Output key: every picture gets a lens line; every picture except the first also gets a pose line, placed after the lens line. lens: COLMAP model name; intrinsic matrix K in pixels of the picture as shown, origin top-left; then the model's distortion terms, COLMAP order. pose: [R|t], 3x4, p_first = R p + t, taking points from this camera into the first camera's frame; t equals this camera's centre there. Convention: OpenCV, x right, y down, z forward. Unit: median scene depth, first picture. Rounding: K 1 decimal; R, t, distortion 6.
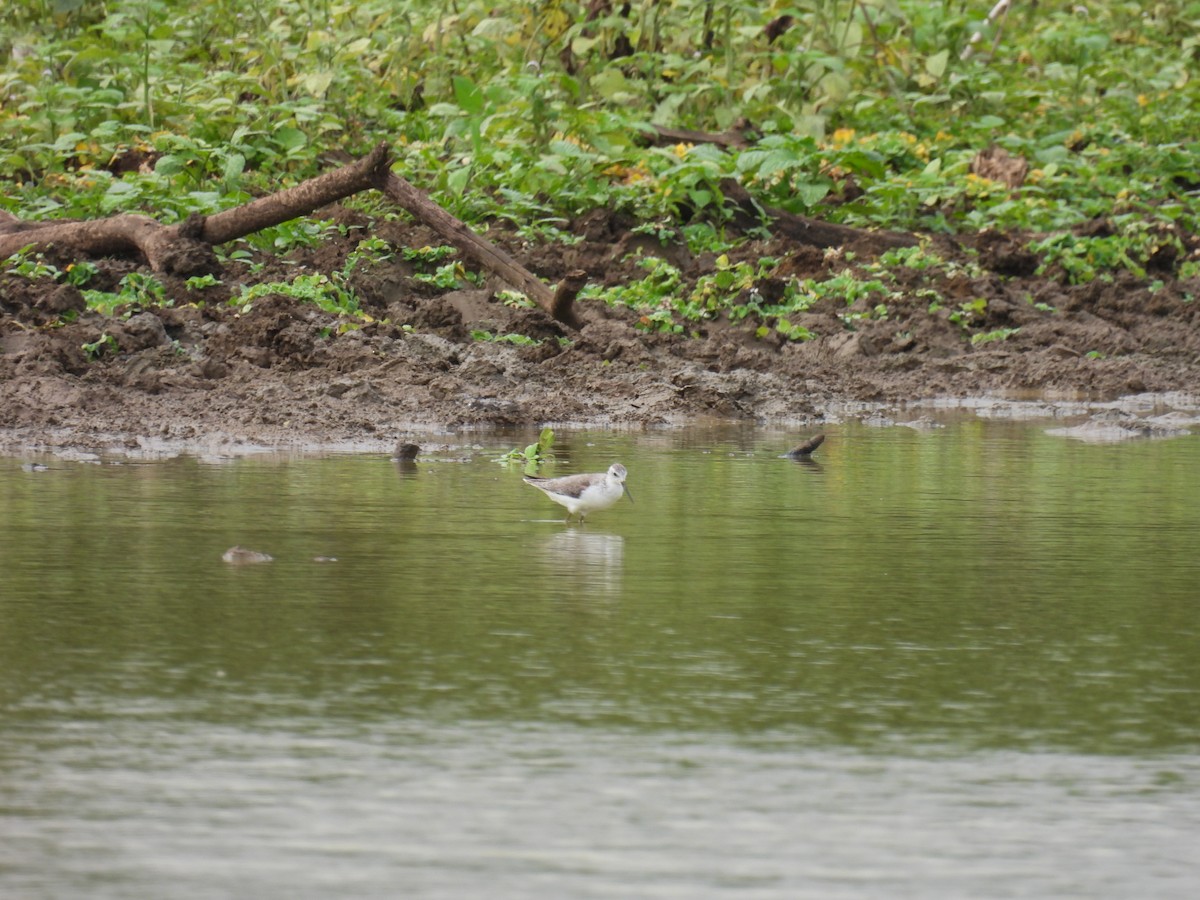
lens RADIAL K [[8224.2, 0, 600.0], [0, 8224.2, 450.0], [0, 0, 1]] dist [-0.528387, 49.032033]
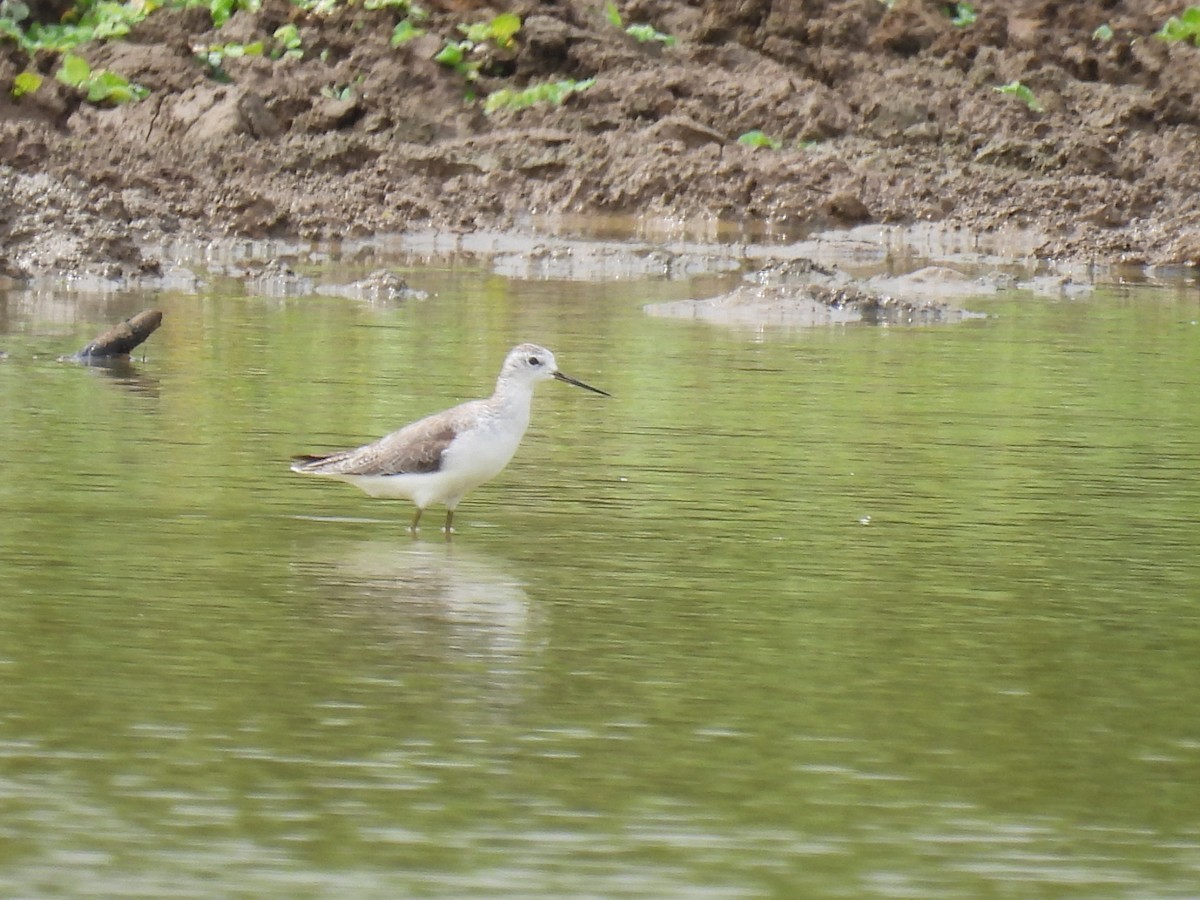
lens RADIAL K [[8224.2, 0, 600.0], [0, 8224.2, 450.0], [0, 0, 1]] dist [-0.528387, 49.032033]
pose [[0.998130, 0.005218, 0.060902, 0.023898], [-0.007276, 0.999408, 0.033615, -0.009629], [-0.060690, -0.033995, 0.997578, 0.545295]]
